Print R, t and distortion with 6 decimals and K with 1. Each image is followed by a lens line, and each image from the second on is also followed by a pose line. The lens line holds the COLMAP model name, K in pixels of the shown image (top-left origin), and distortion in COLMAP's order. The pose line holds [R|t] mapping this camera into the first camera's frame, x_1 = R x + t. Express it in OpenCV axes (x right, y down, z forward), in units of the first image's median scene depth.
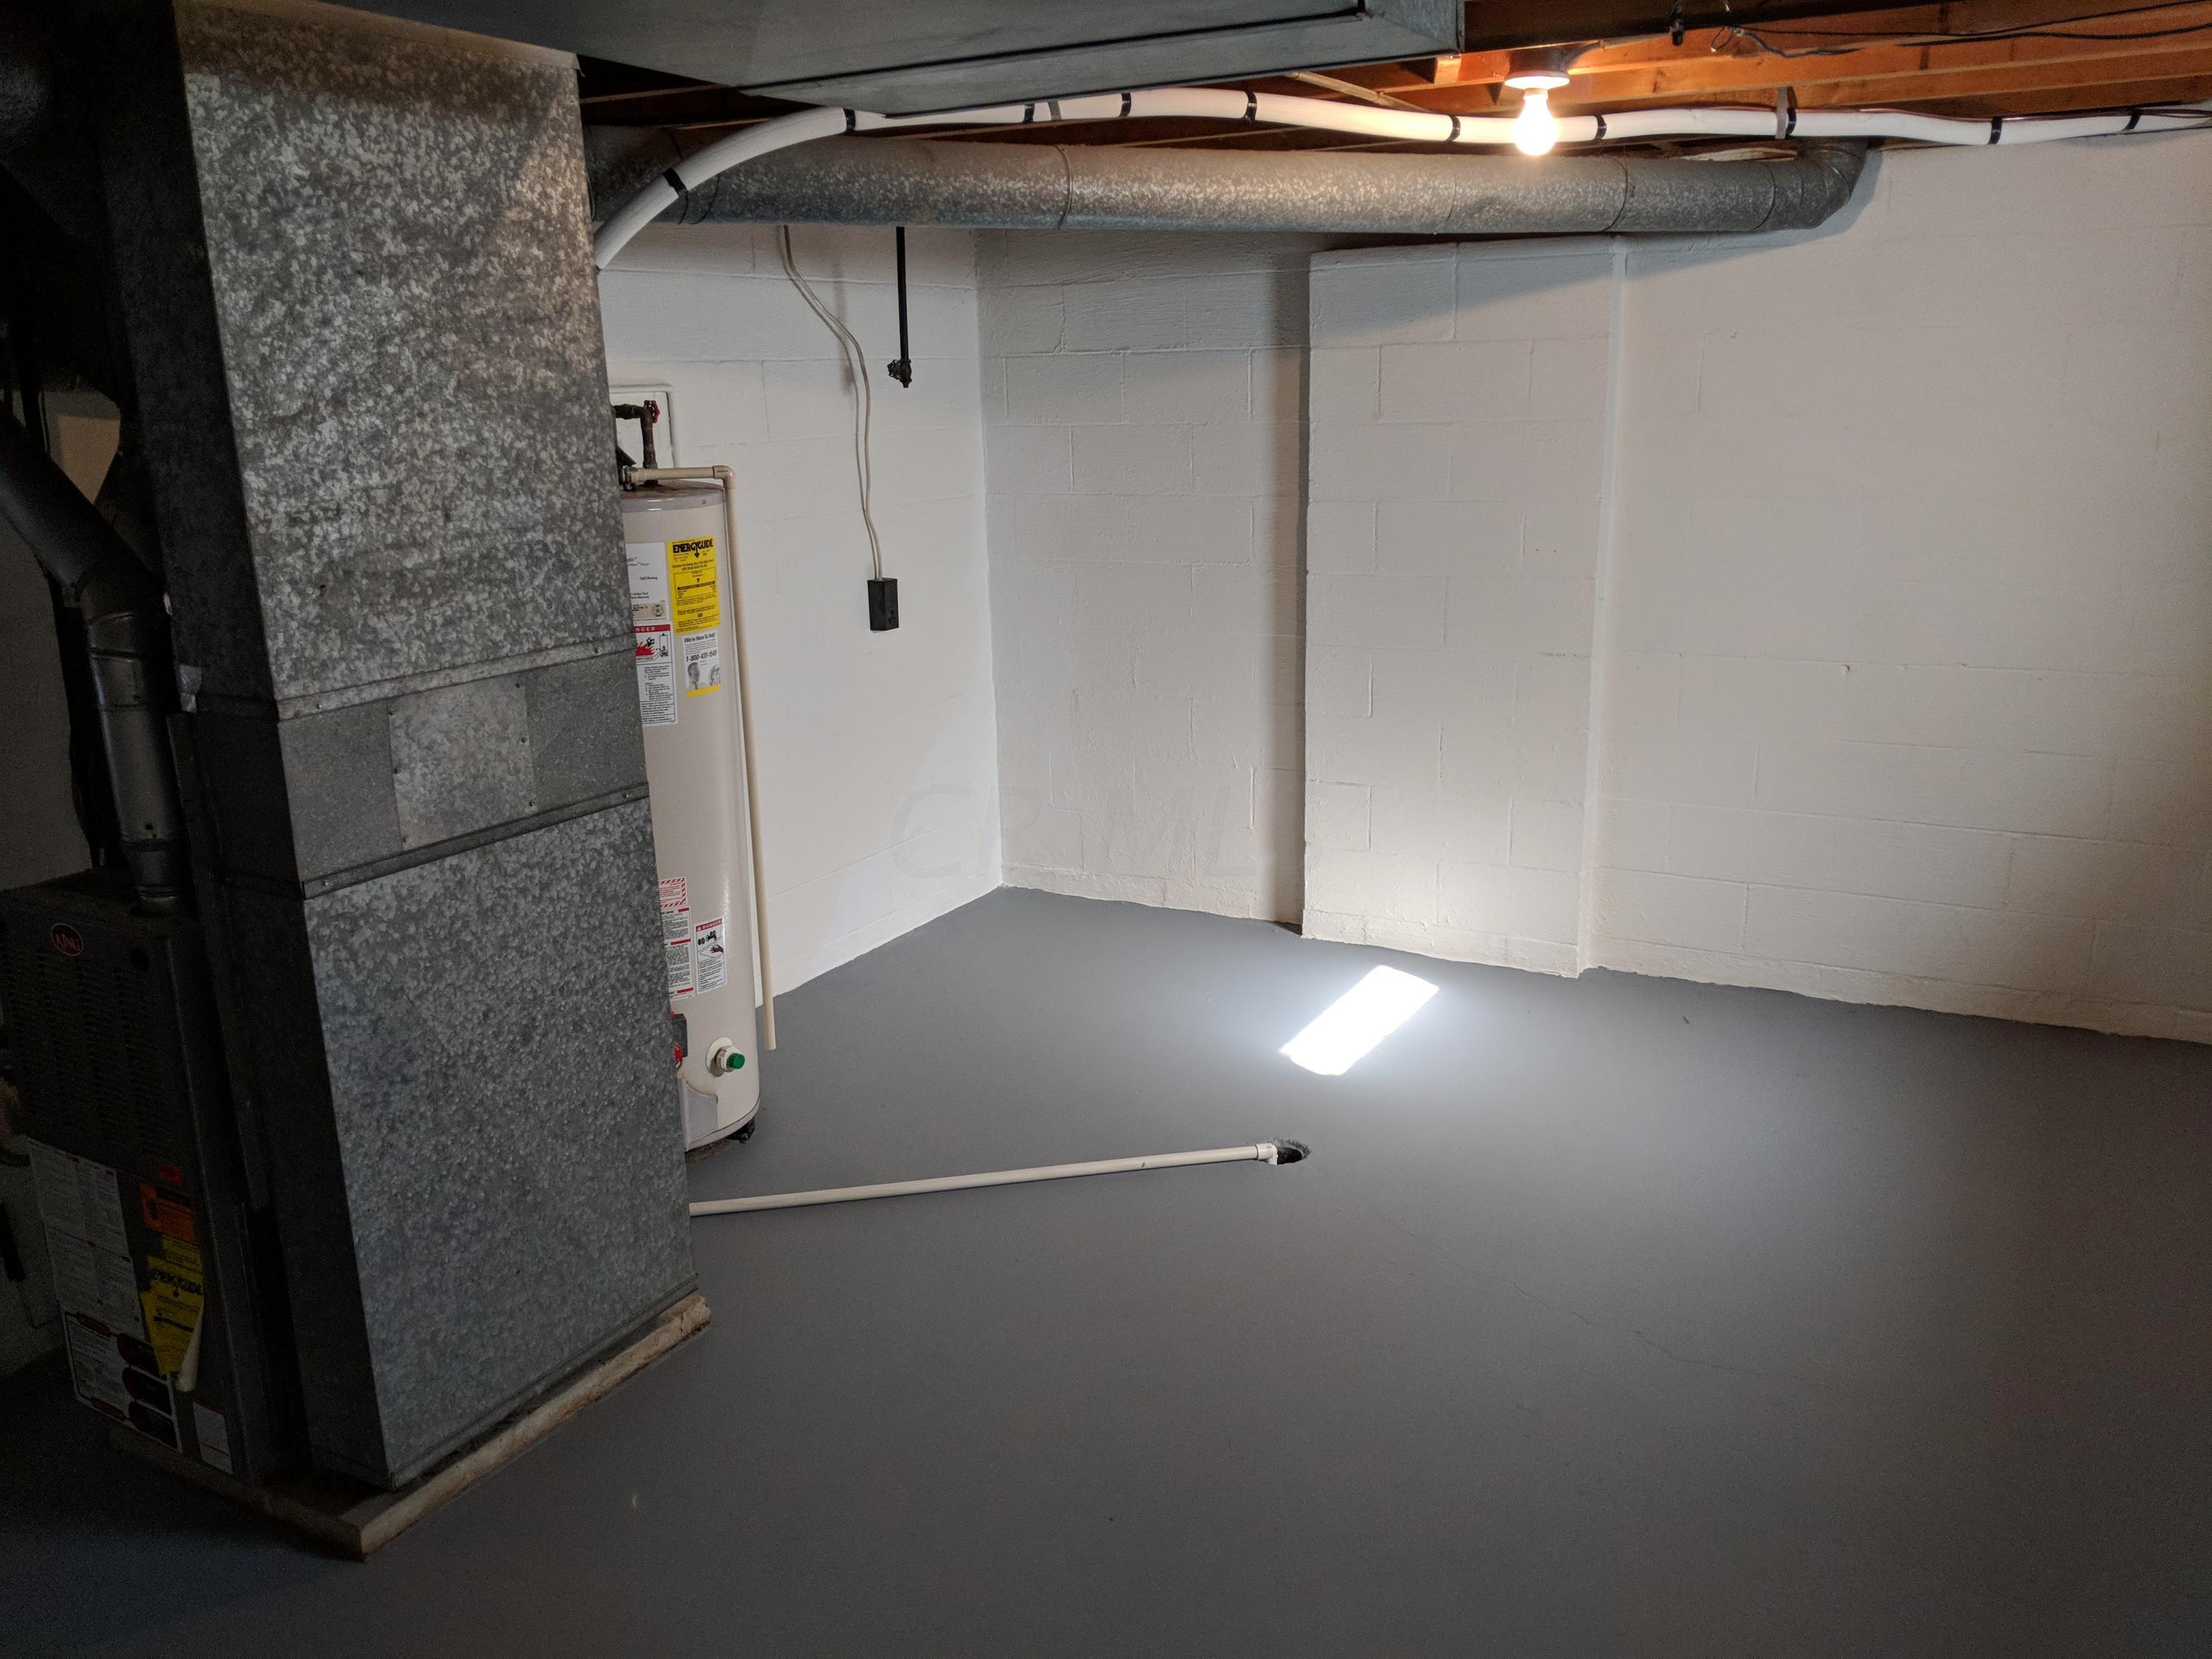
lens RADIAL K [[1753.5, 0, 1106.0], [0, 1753.5, 829.5], [0, 0, 1]] dist [0.090847, -0.160456]
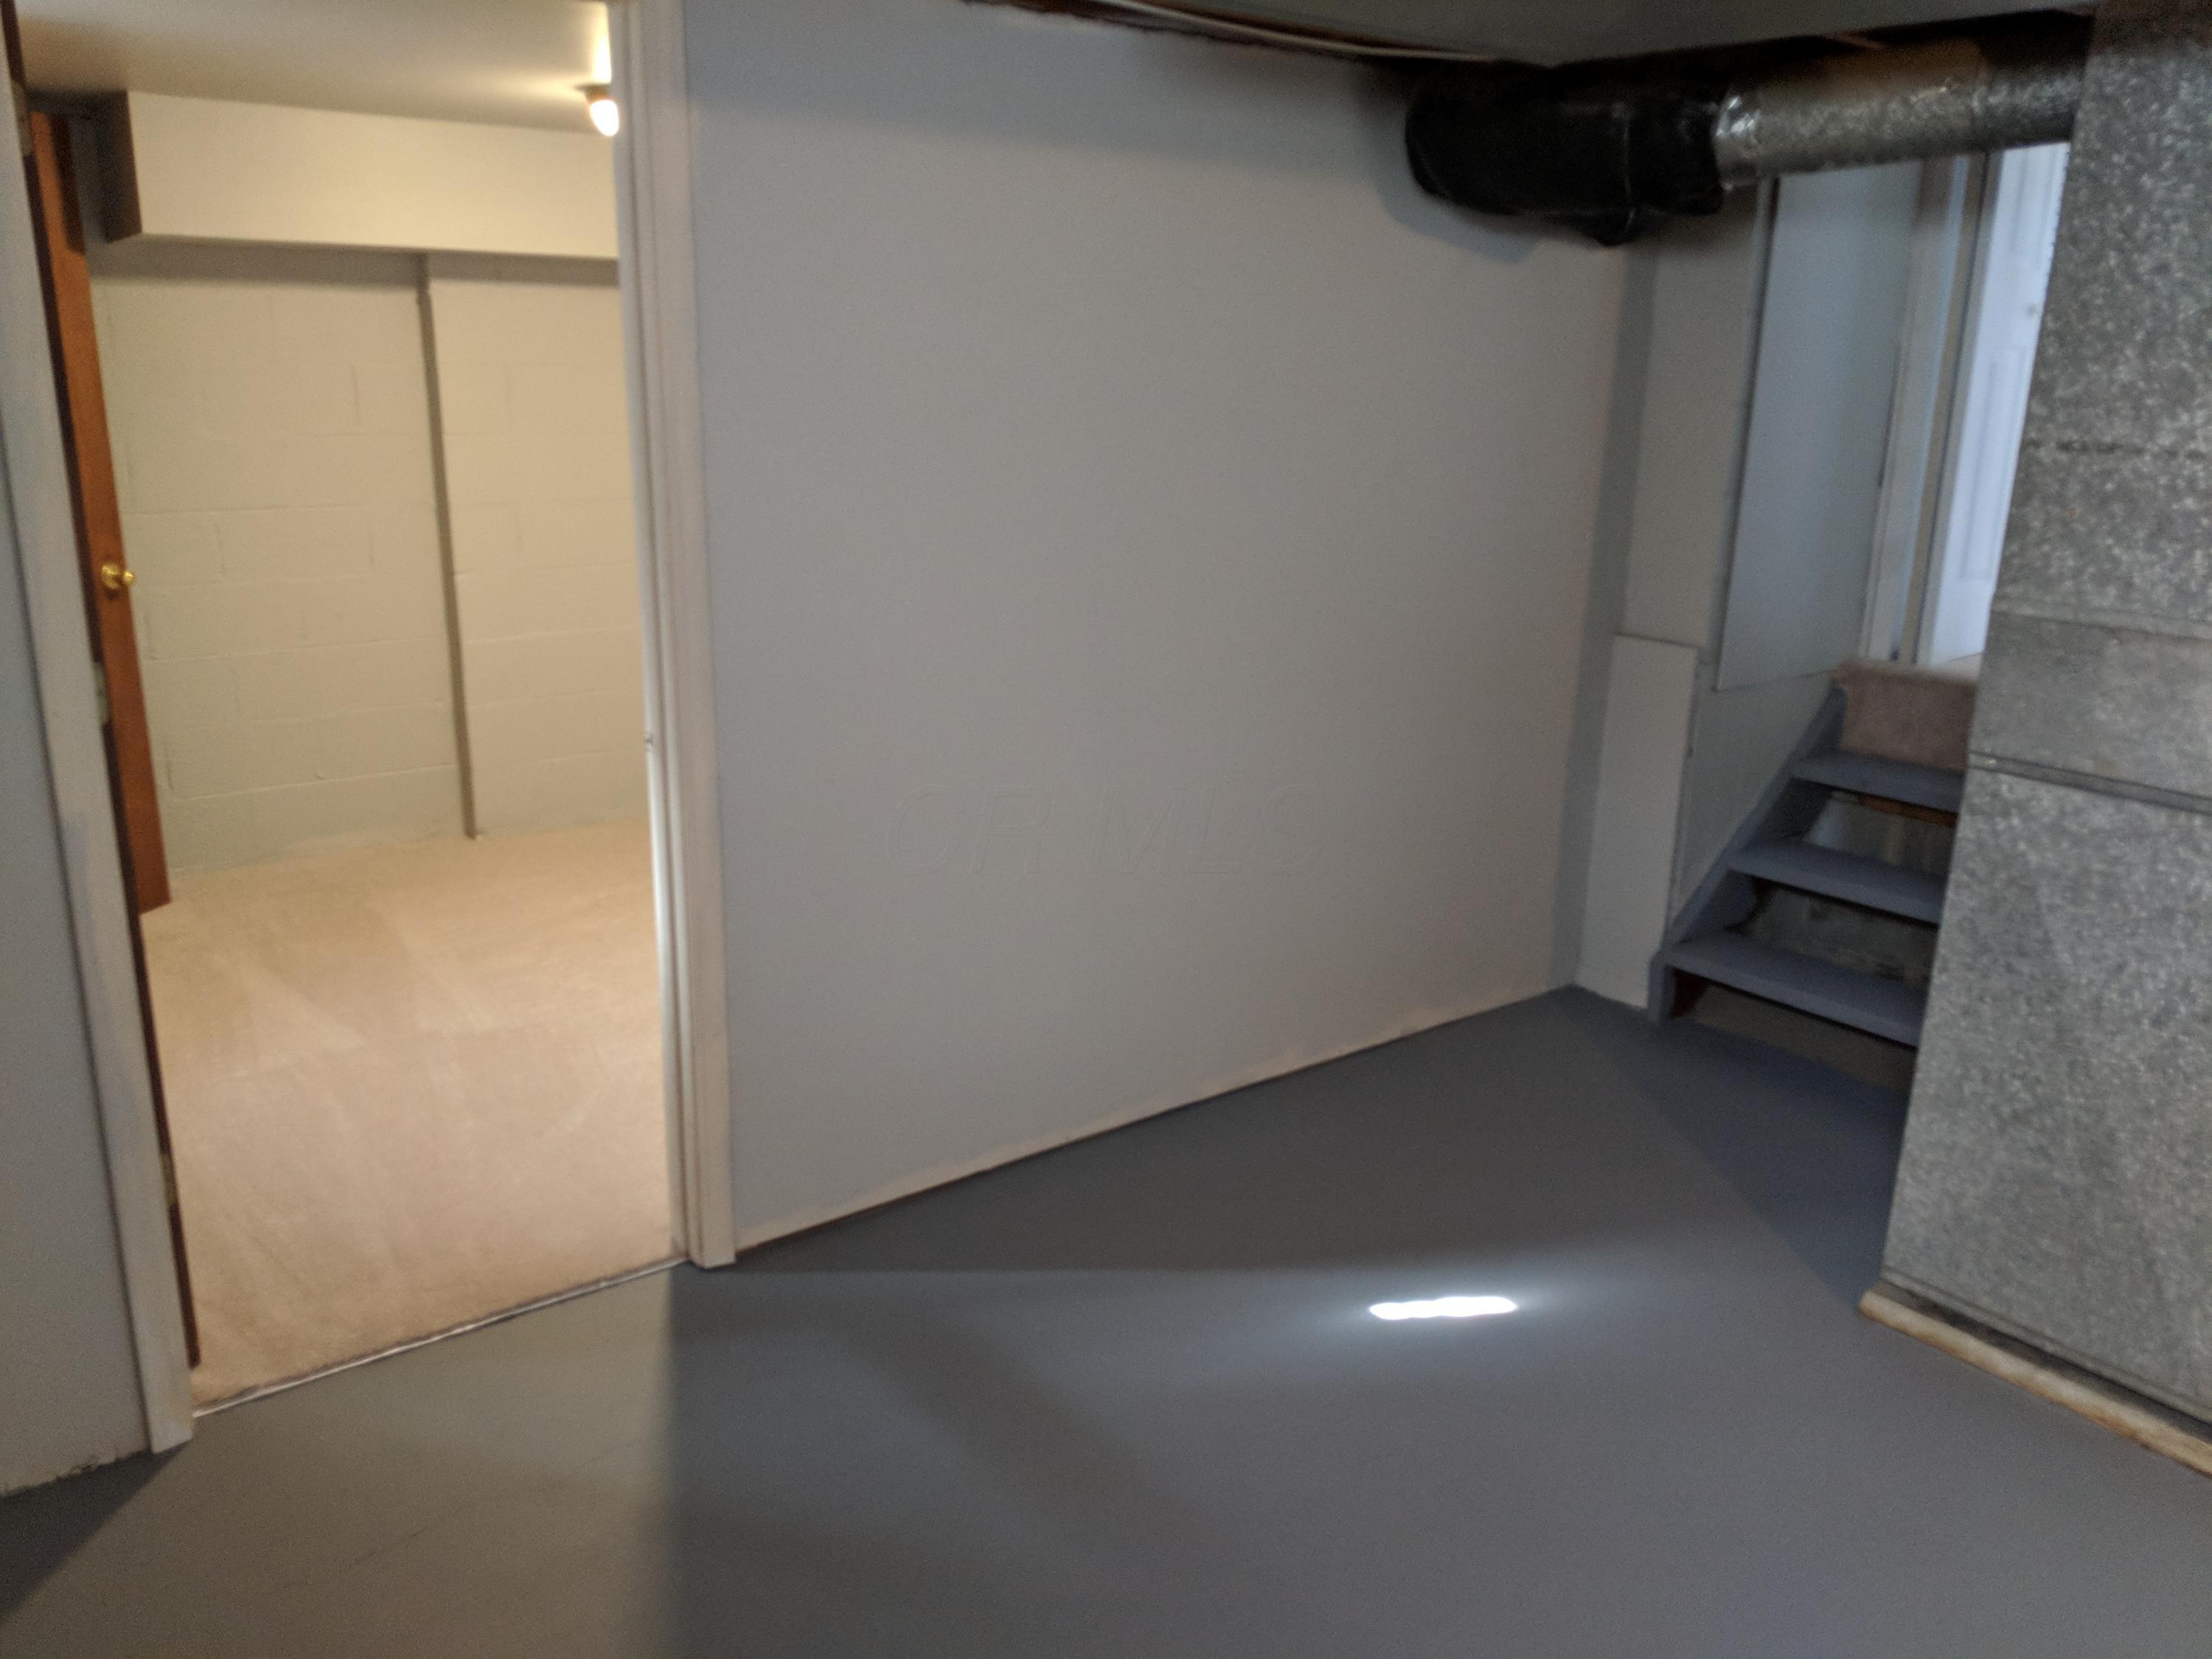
lens RADIAL K [[1783.9, 0, 1106.0], [0, 1783.9, 829.5], [0, 0, 1]] dist [0.001114, 0.003552]
pose [[-0.391778, 0.263678, -0.881467, 0.806507], [-0.244380, 0.893818, 0.375990, -0.222727], [0.887011, 0.362717, -0.285741, 0.827219]]
